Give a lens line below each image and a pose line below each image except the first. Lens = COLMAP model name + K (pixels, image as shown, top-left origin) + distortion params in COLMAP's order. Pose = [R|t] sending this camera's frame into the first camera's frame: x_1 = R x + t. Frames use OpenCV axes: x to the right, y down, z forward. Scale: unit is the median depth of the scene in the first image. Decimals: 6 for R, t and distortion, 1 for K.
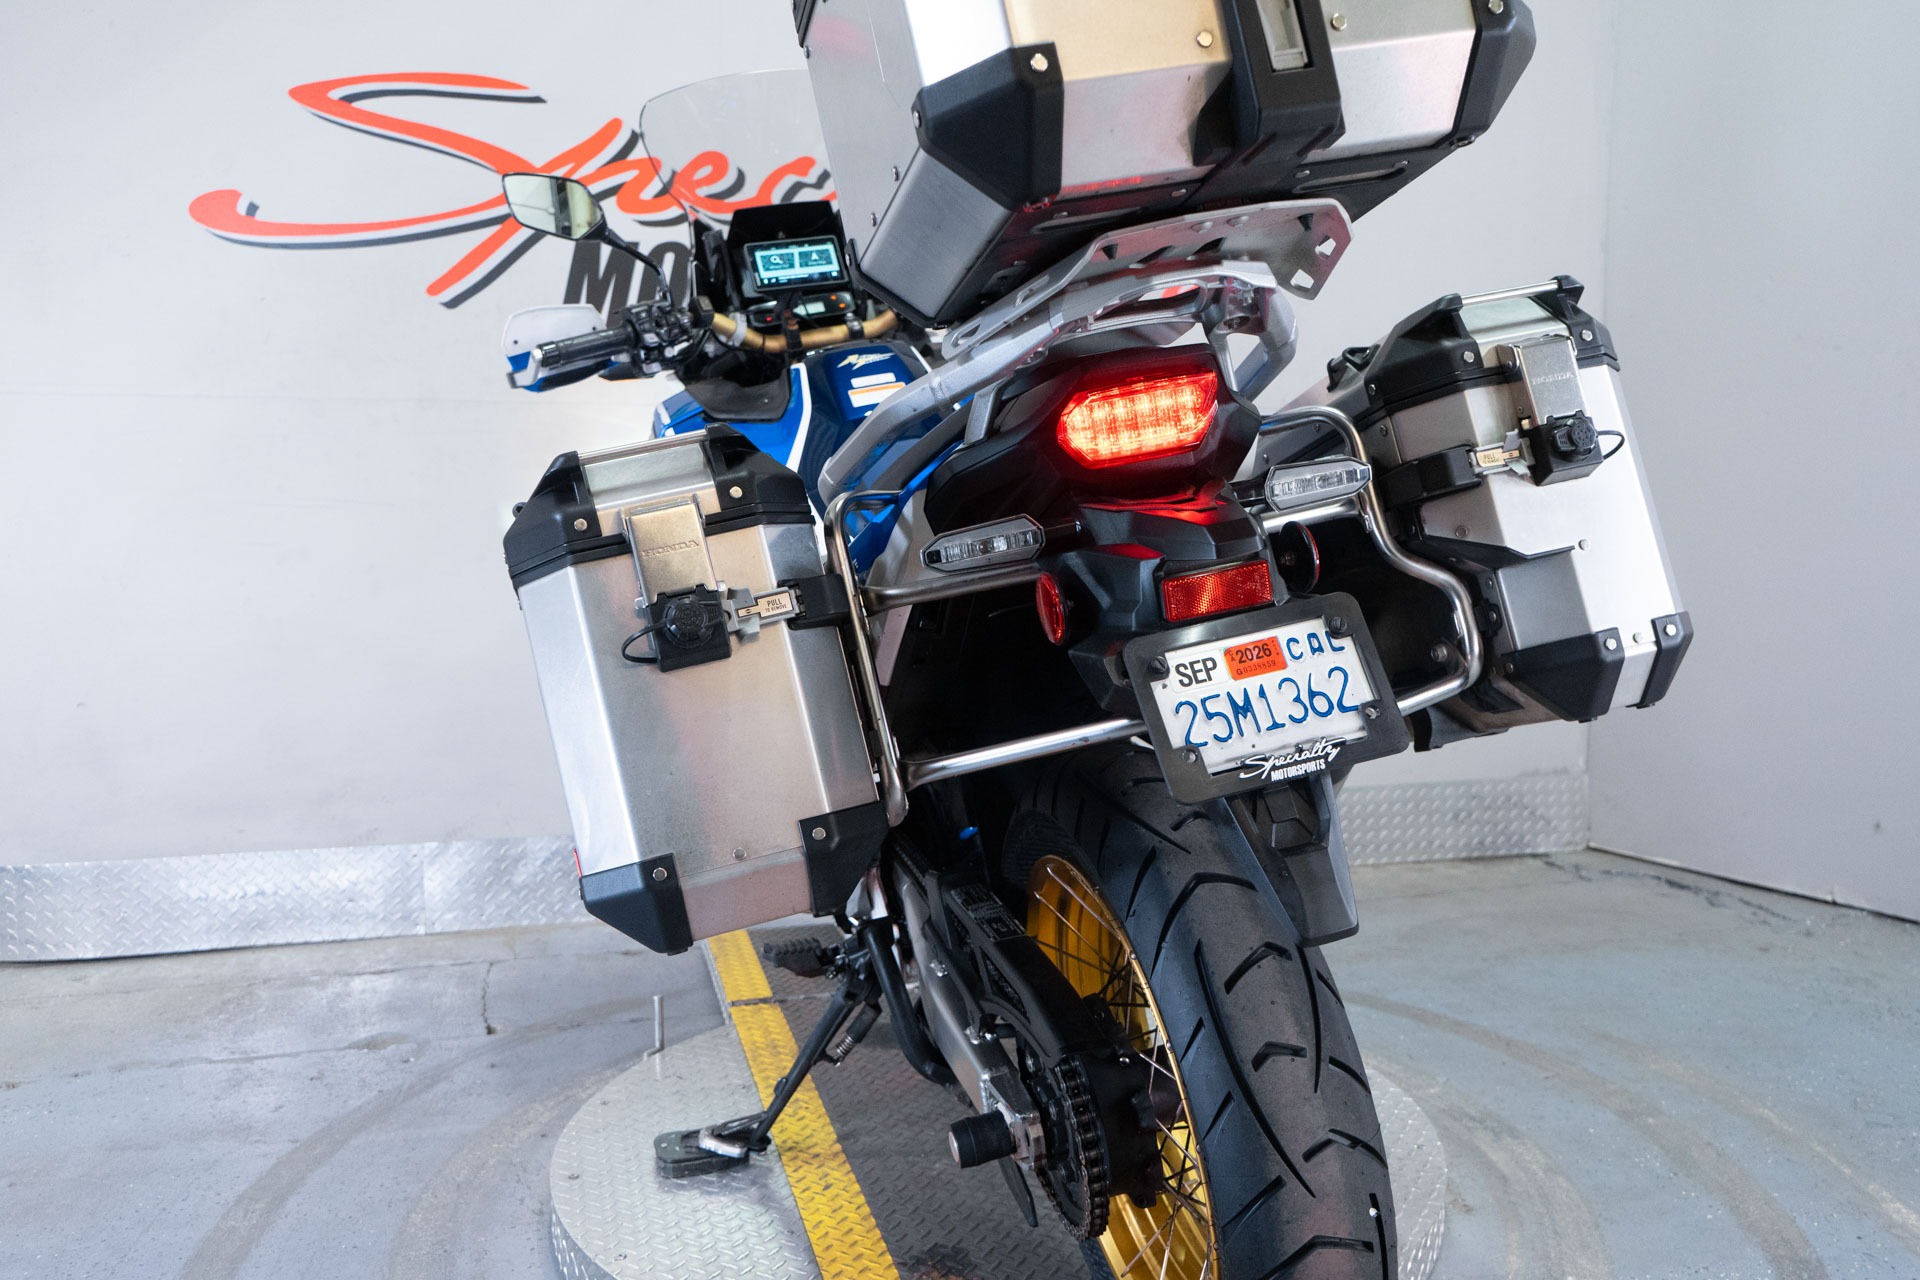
lens RADIAL K [[1565.0, 0, 962.6], [0, 1565.0, 641.7], [0, 0, 1]] dist [-0.002170, 0.013551]
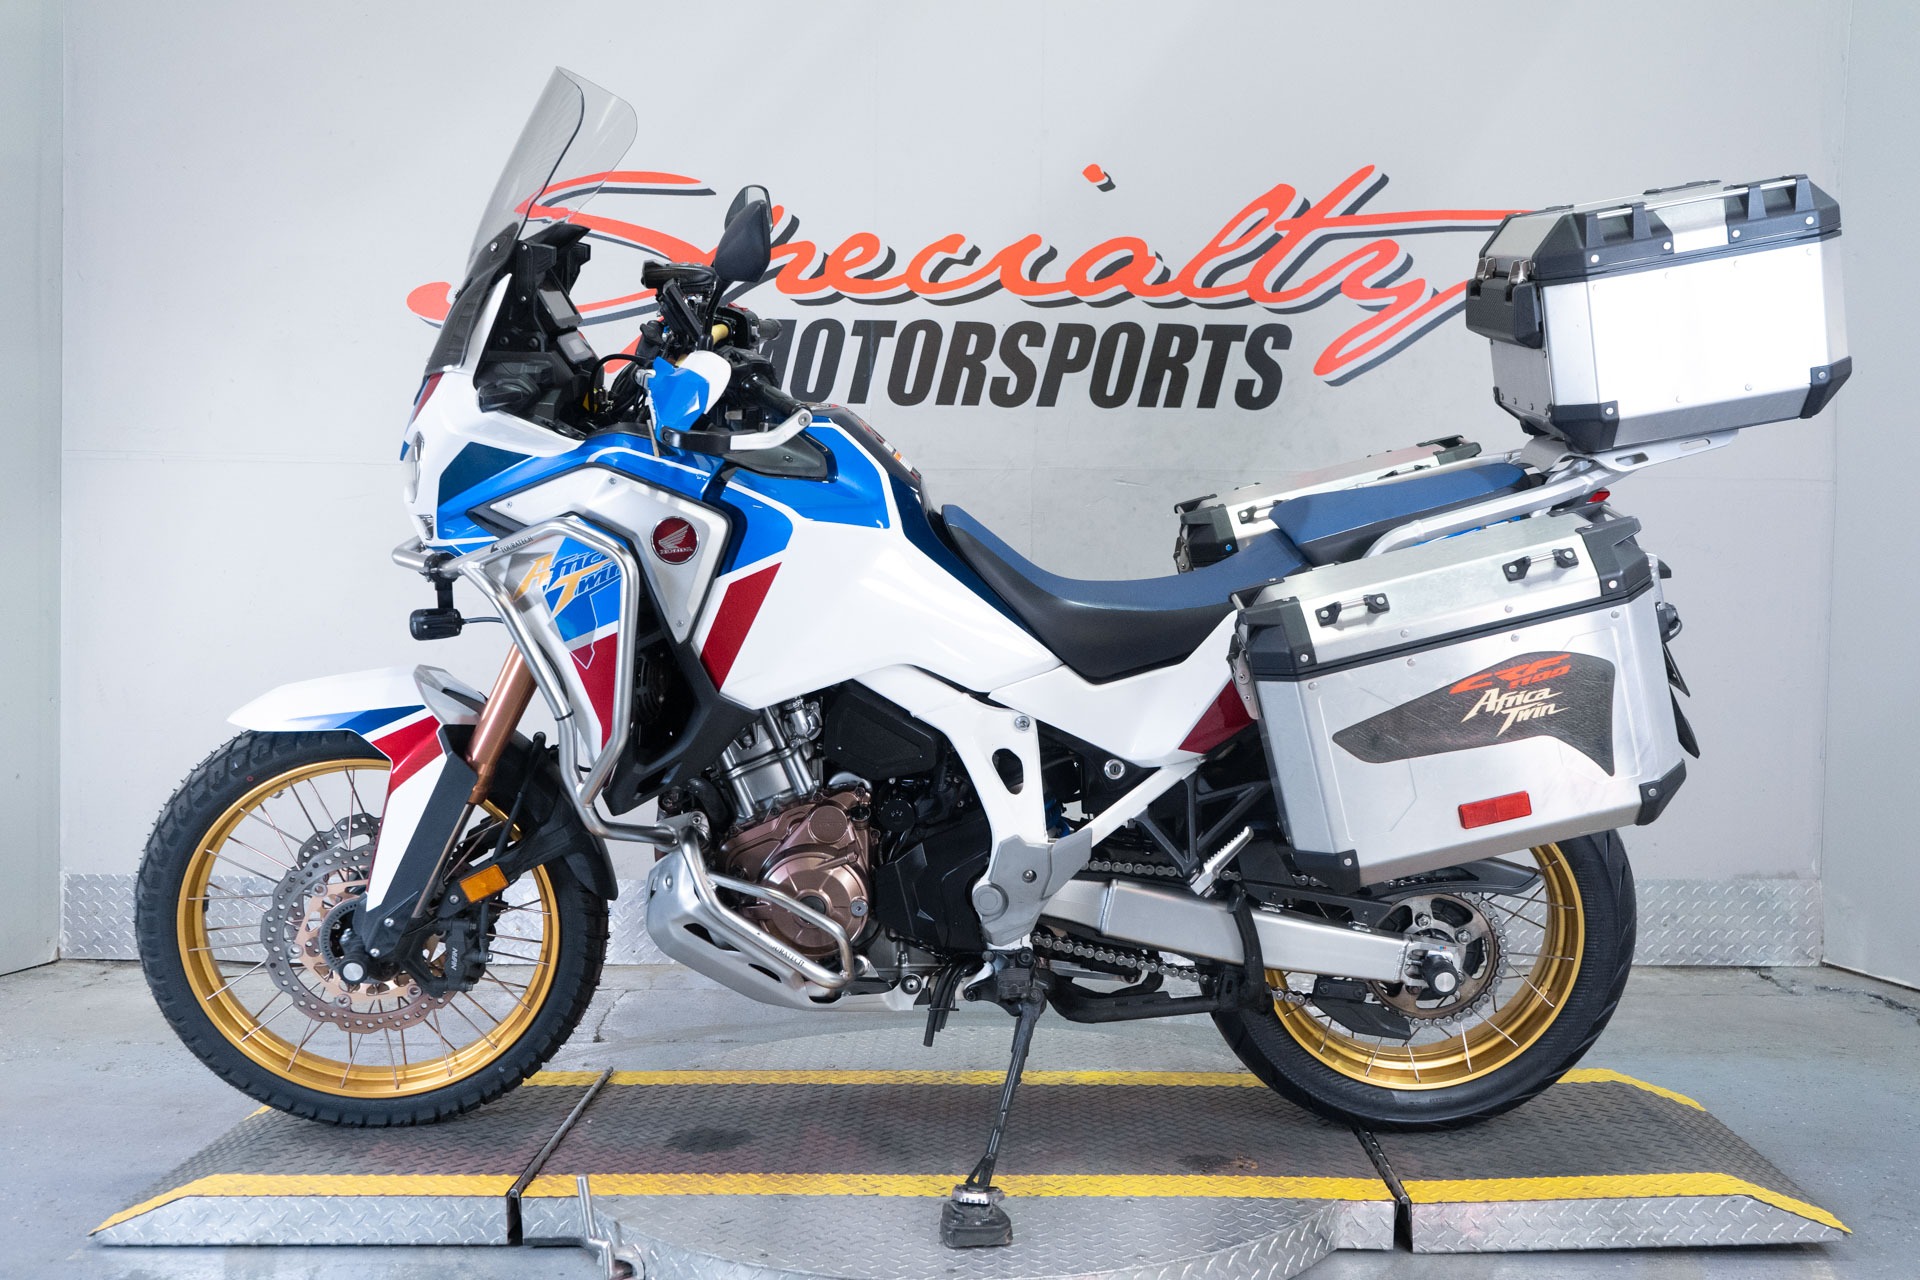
lens RADIAL K [[1844.4, 0, 966.8], [0, 1844.4, 644.8], [0, 0, 1]] dist [0.008819, 0.000000]
pose [[0.971418, 0.021243, -0.236423, 0.217225], [-0.033758, 0.998227, -0.049015, 0.023215], [0.234963, 0.055596, 0.970413, -0.183464]]
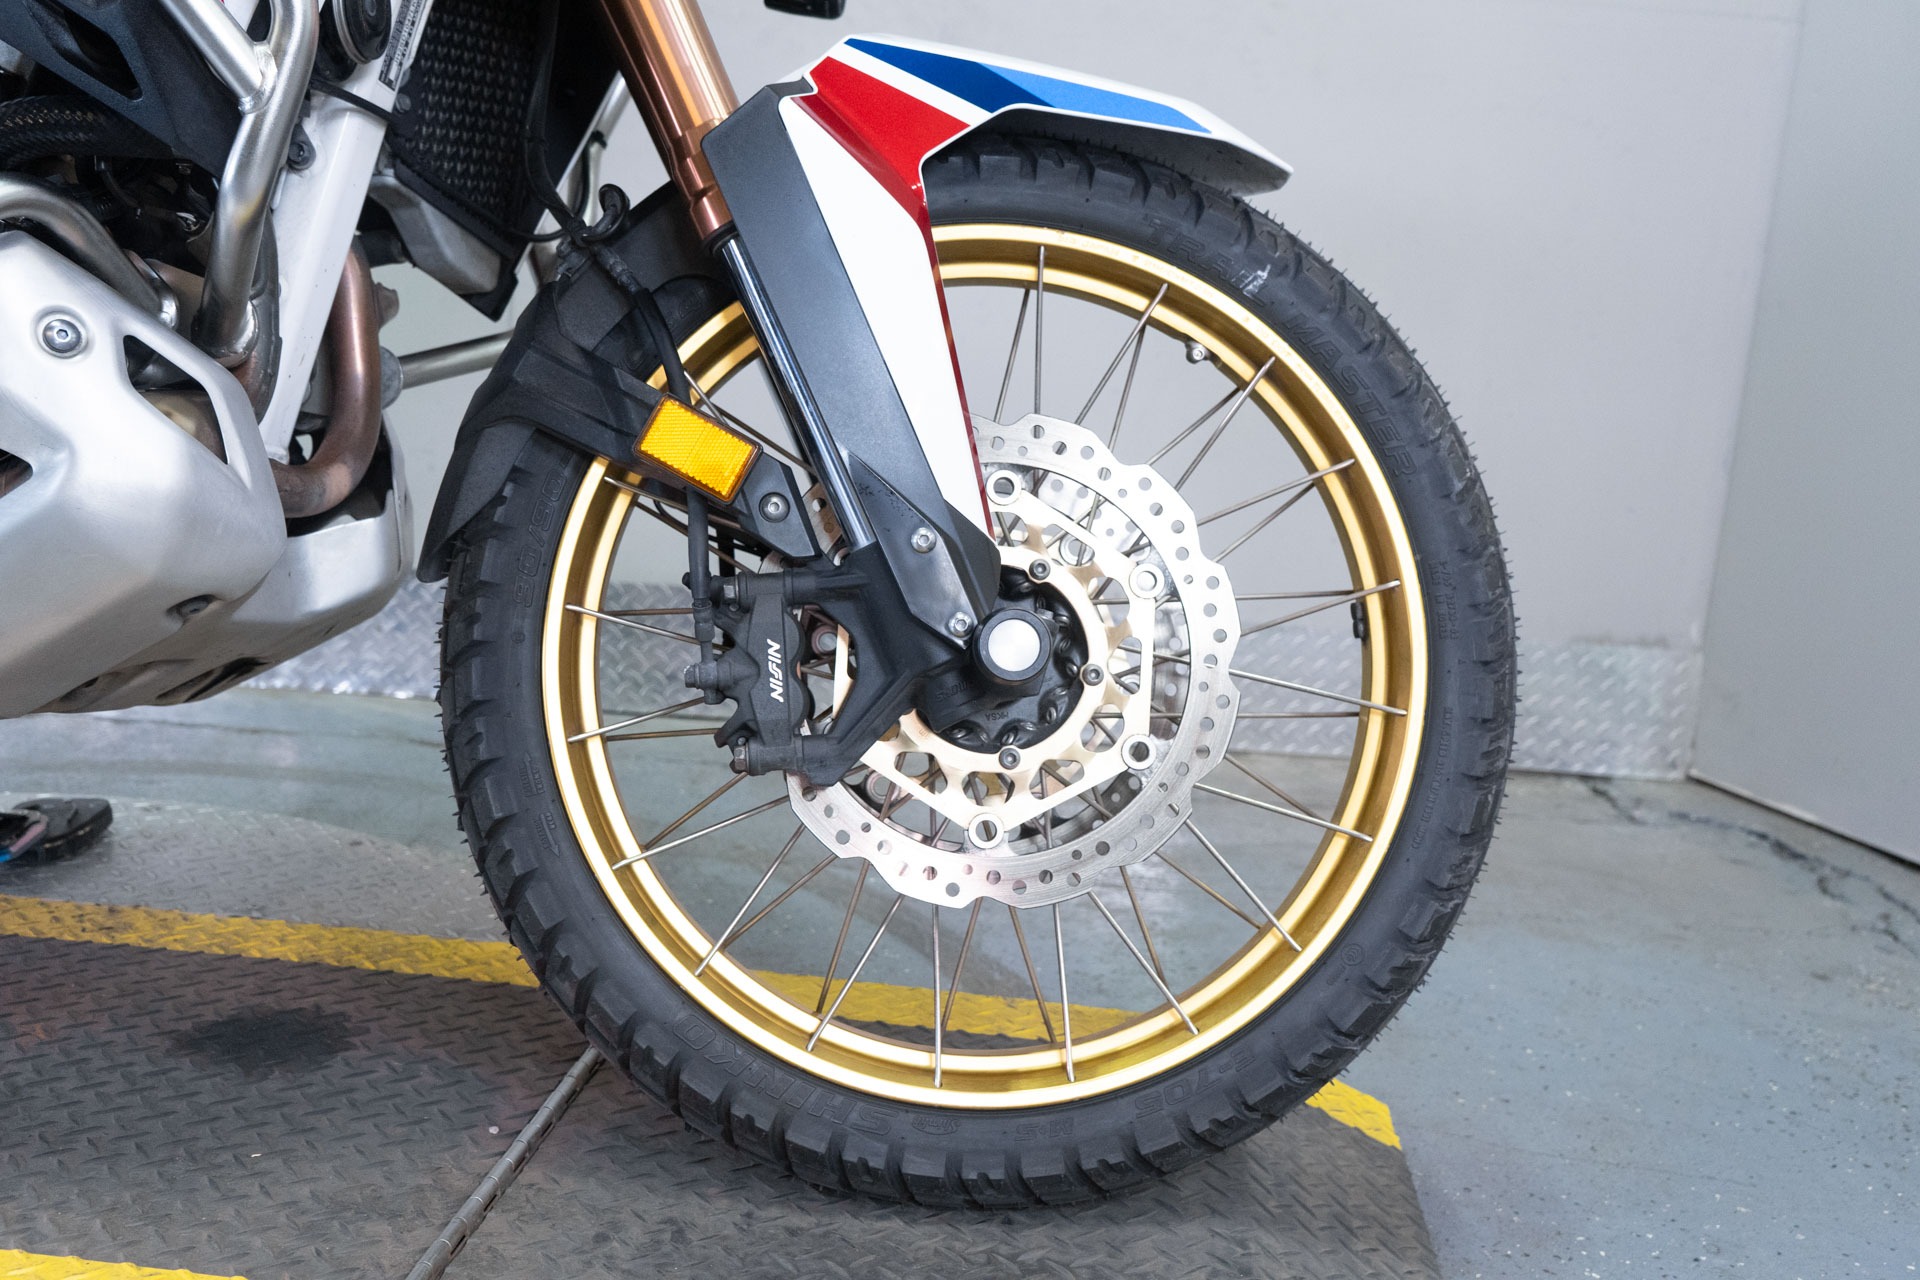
lens RADIAL K [[1733.3, 0, 993.6], [0, 1733.3, 636.8], [0, 0, 1]] dist [0.000839, 0.008949]
pose [[0.969273, 0.115290, -0.217298, 0.356294], [-0.100420, 0.991858, 0.078312, 0.068622], [0.224557, -0.054084, 0.972959, 0.390387]]
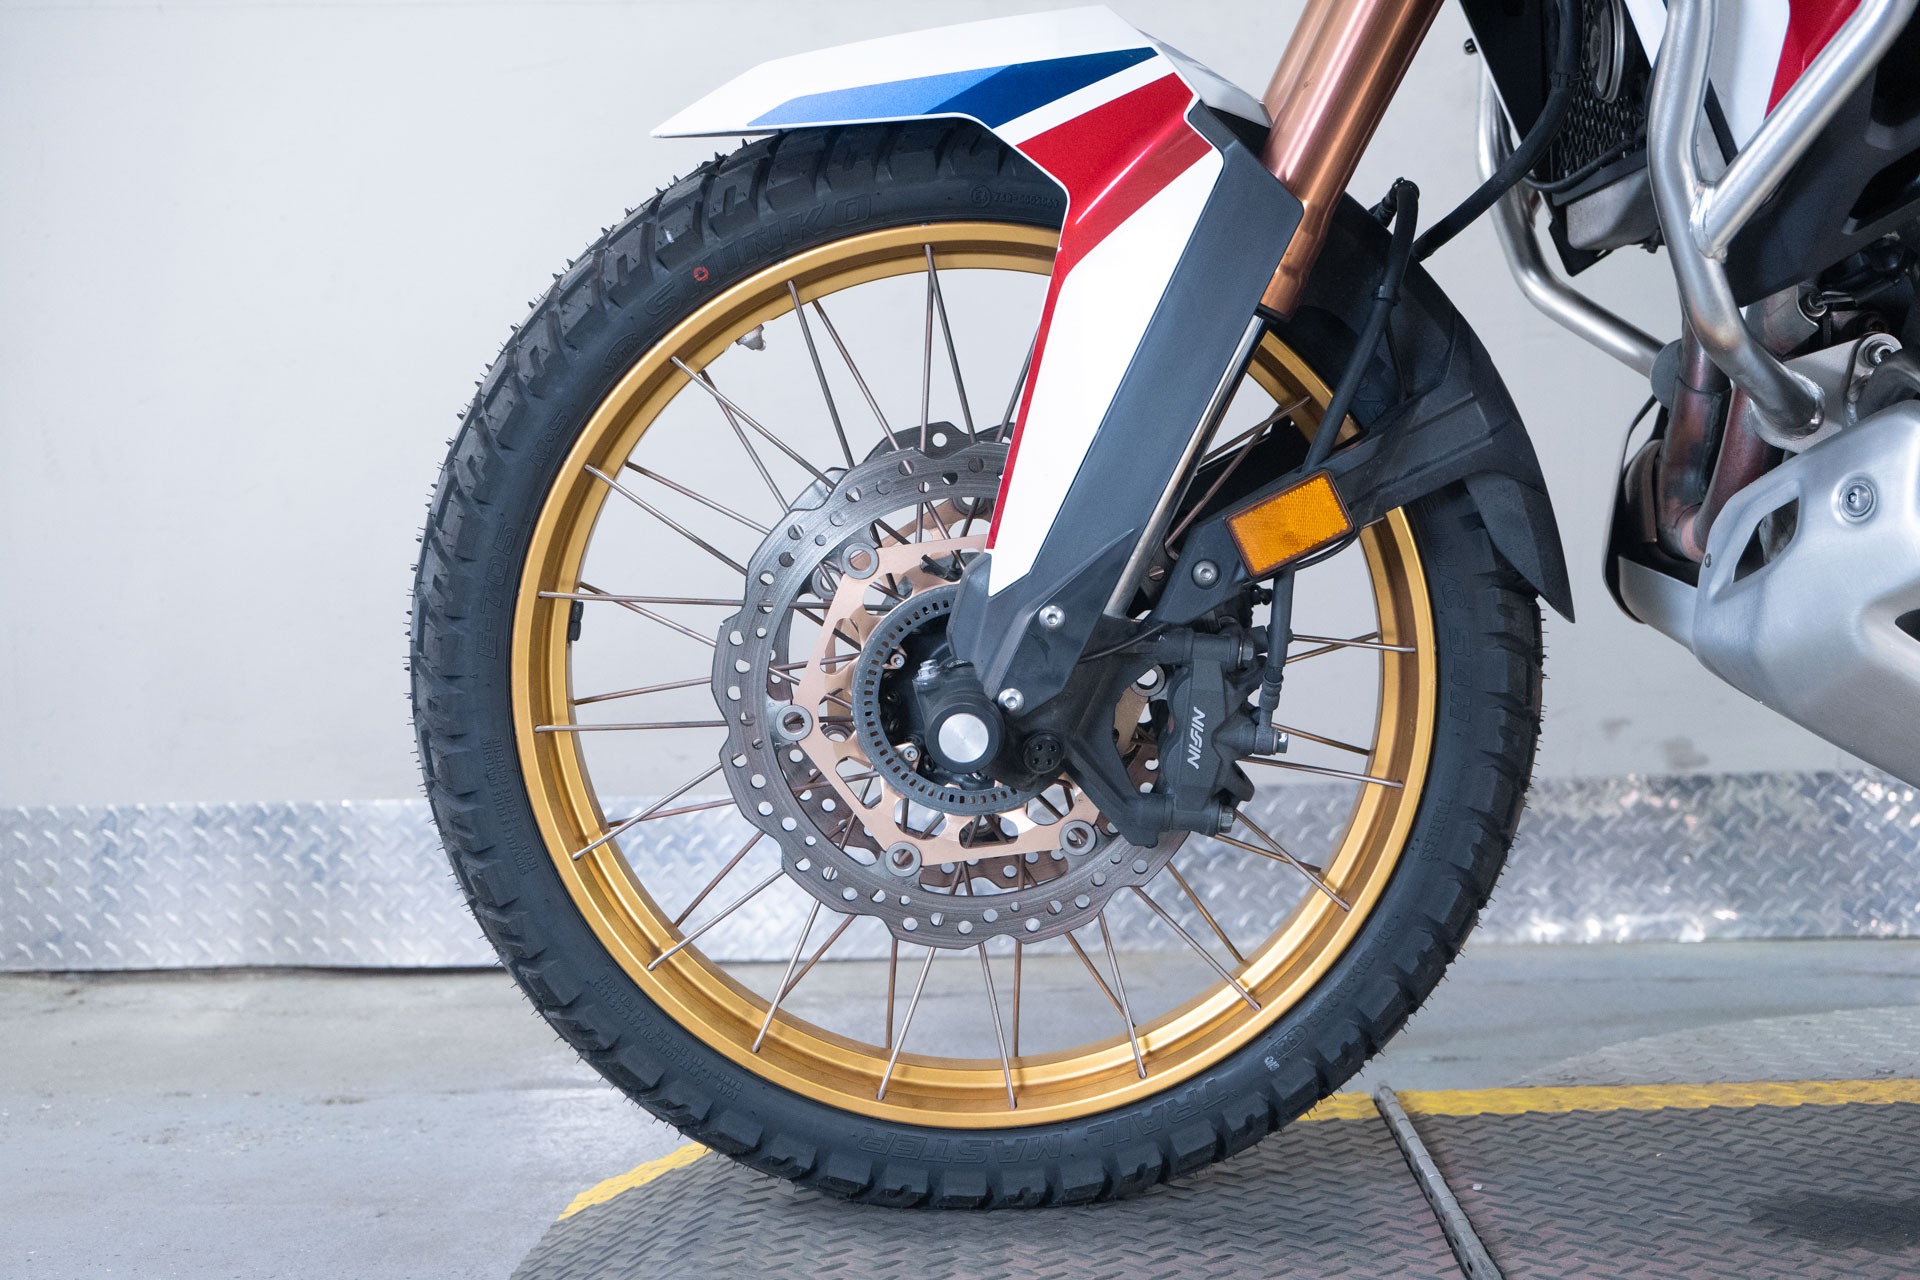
lens RADIAL K [[2465.3, 0, 942.7], [0, 2465.3, 585.0], [0, 0, 1]] dist [0.001011, 0.000000]
pose [[0.968068, -0.015844, -0.250188, -0.146369], [-0.008767, 0.995251, -0.096948, 0.148588], [0.250536, 0.096046, 0.963331, 0.154613]]
